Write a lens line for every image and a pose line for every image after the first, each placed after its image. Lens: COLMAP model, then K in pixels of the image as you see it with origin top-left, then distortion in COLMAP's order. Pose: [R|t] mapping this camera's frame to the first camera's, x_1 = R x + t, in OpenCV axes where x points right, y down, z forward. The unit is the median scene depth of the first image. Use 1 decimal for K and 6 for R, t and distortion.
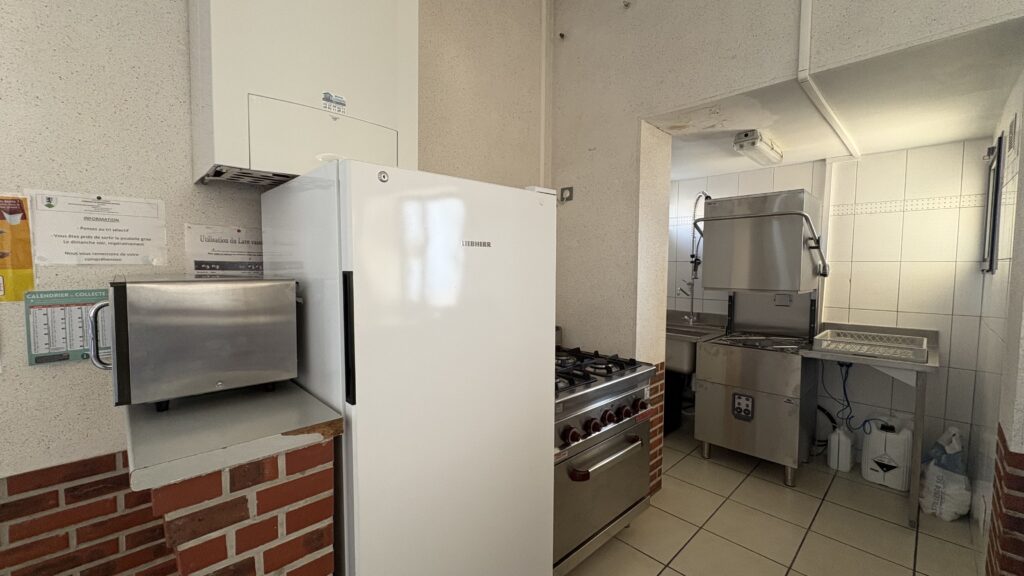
lens RADIAL K [[411.2, 0, 511.9], [0, 411.2, 288.5], [0, 0, 1]] dist [0.000139, 0.000002]
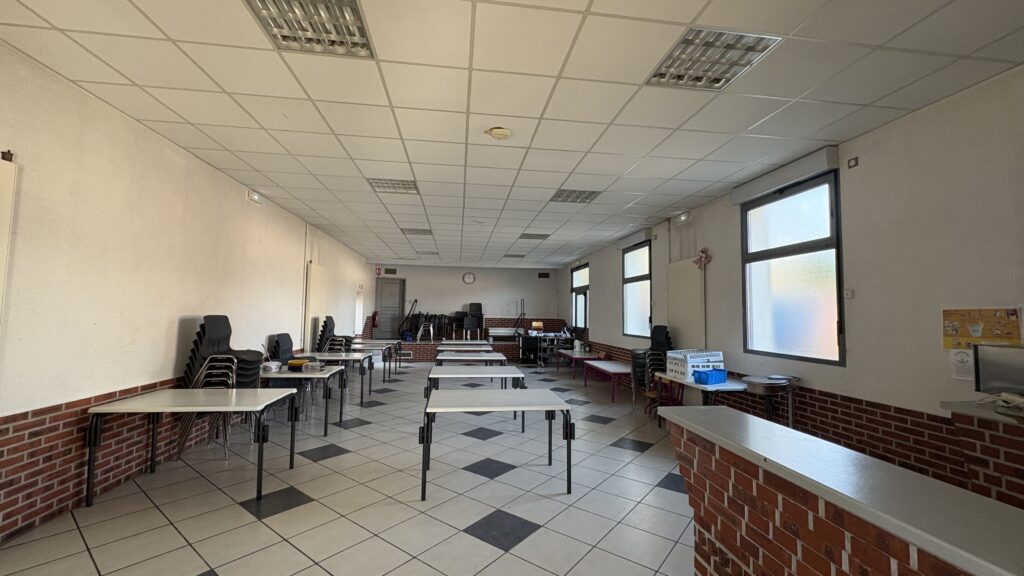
lens RADIAL K [[411.2, 0, 512.9], [0, 411.2, 288.3], [0, 0, 1]] dist [0.000139, 0.000002]
pose [[-0.593661, -0.063608, -0.802197, 2.996804], [-0.061002, 0.997560, -0.033955, -0.108751], [0.802400, 0.028778, -0.596093, 0.152130]]
